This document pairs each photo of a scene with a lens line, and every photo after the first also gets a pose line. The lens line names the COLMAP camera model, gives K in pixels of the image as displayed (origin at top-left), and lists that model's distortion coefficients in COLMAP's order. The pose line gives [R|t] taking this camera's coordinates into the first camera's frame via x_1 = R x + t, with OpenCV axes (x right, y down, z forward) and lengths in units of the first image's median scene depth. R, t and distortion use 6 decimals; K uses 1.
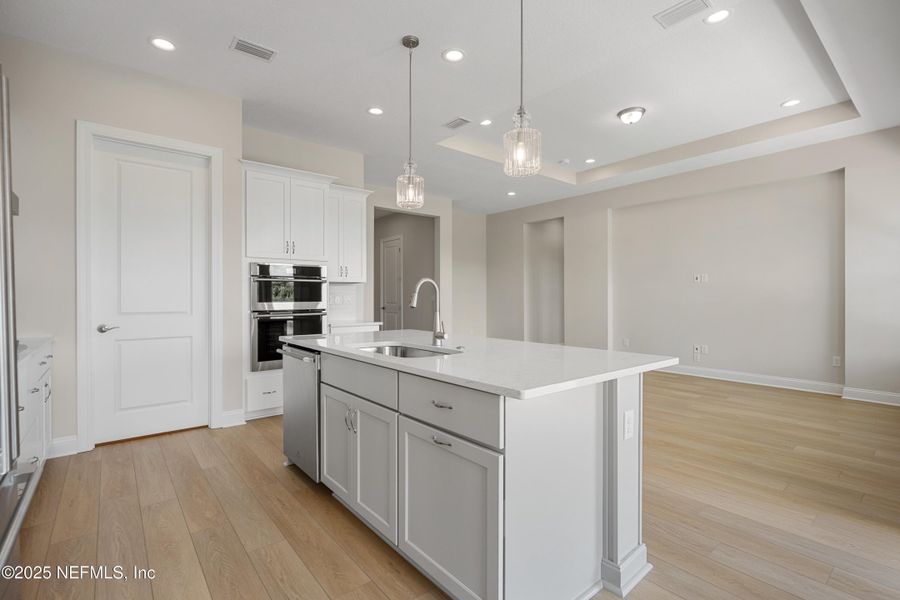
lens RADIAL K [[416.1, 0, 452.2], [0, 416.1, 294.8], [0, 0, 1]] dist [0.004306, -0.000009]
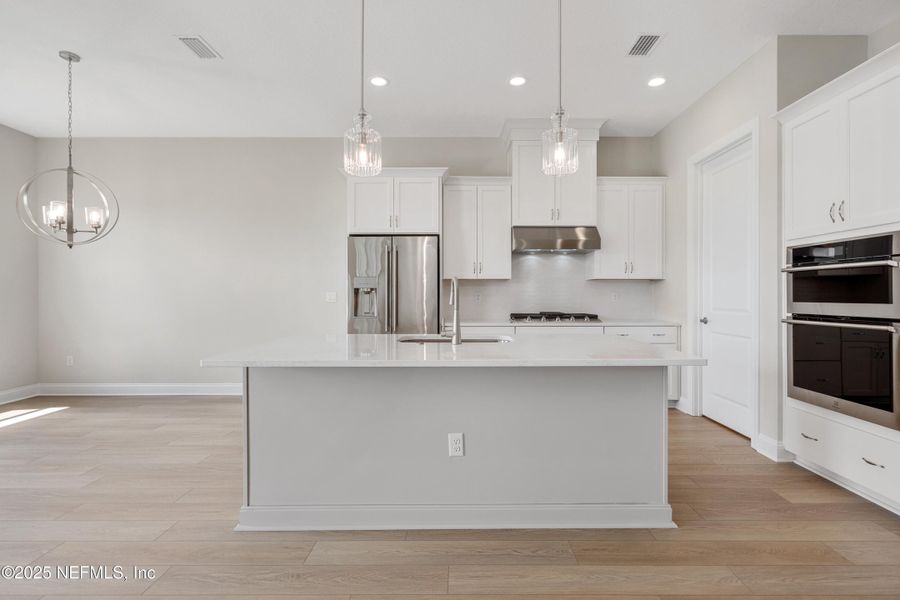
lens RADIAL K [[416.1, 0, 452.2], [0, 416.1, 294.8], [0, 0, 1]] dist [0.004306, -0.000009]
pose [[-0.647928, 0.002232, -0.761699, 0.428150], [0.002932, 0.999996, 0.000436, 0.003237], [0.761696, -0.001951, -0.647931, 0.963468]]
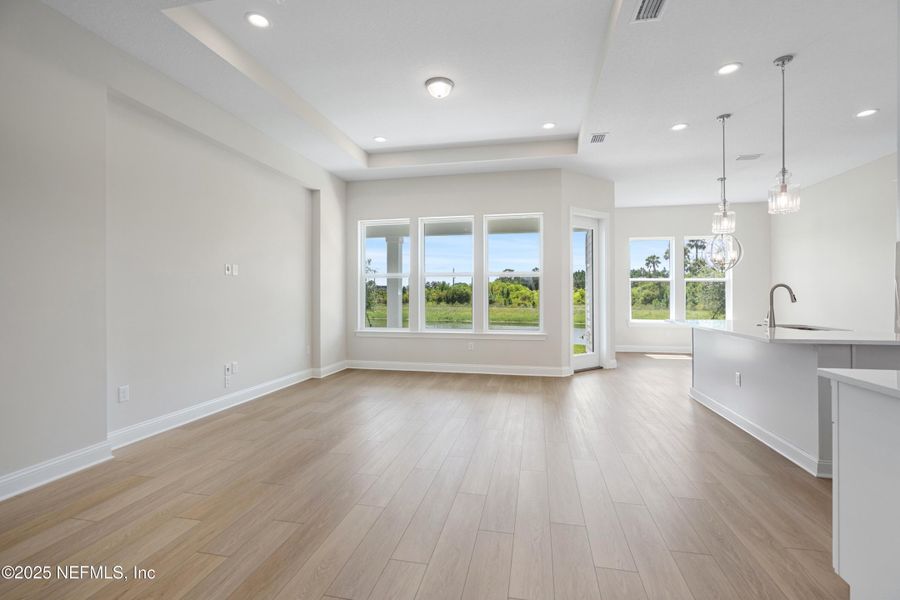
lens RADIAL K [[409.0, 0, 448.1], [0, 409.0, 292.2], [0, 0, 1]] dist [-0.010207, 0.000091]
pose [[-0.616055, 0.006659, 0.787675, -0.279992], [-0.003394, 0.999933, -0.011108, 0.009180], [-0.787696, -0.009517, -0.615991, 1.687607]]
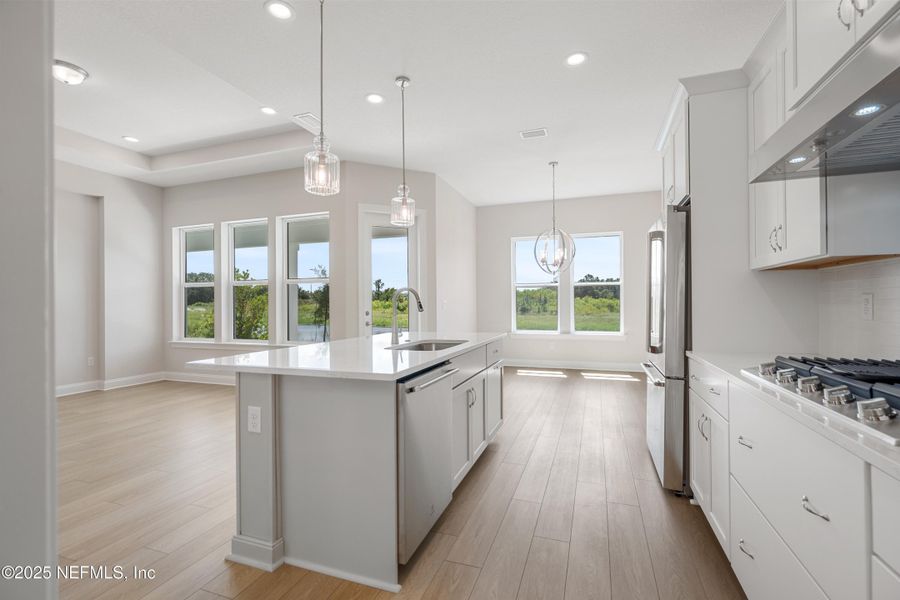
lens RADIAL K [[402.9, 0, 452.0], [0, 402.9, 300.9], [0, 0, 1]] dist [-0.005245, 0.000218]
pose [[-0.509909, 0.009303, 0.860178, -0.646938], [0.004423, 0.999957, -0.008192, 0.007059], [-0.860217, -0.000372, -0.509928, 0.853895]]
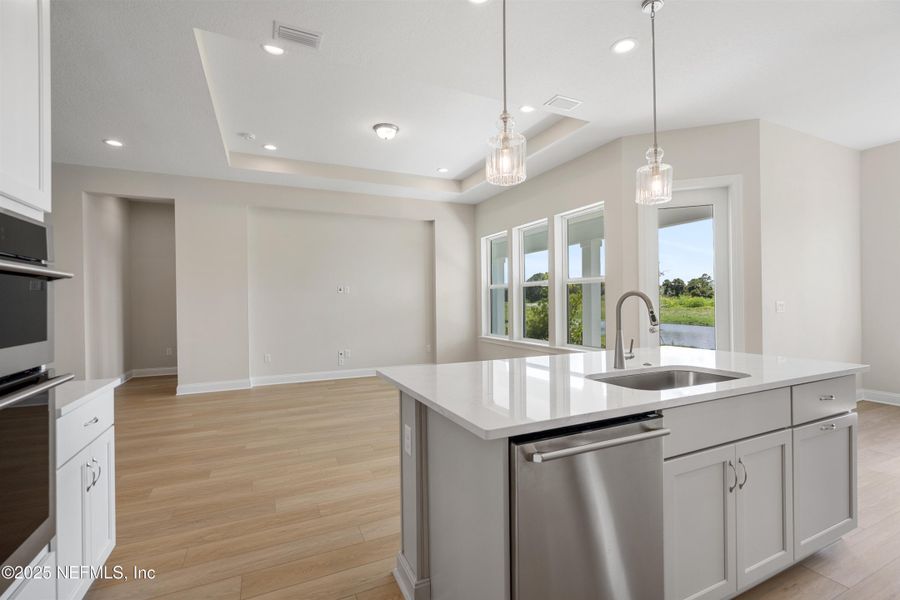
lens RADIAL K [[402.9, 0, 452.0], [0, 402.9, 300.9], [0, 0, 1]] dist [-0.005245, 0.000218]
pose [[0.254699, -0.000421, 0.967020, -0.545989], [0.005926, 0.999982, -0.001126, -0.010205], [-0.967002, 0.006017, 0.254697, 0.663935]]
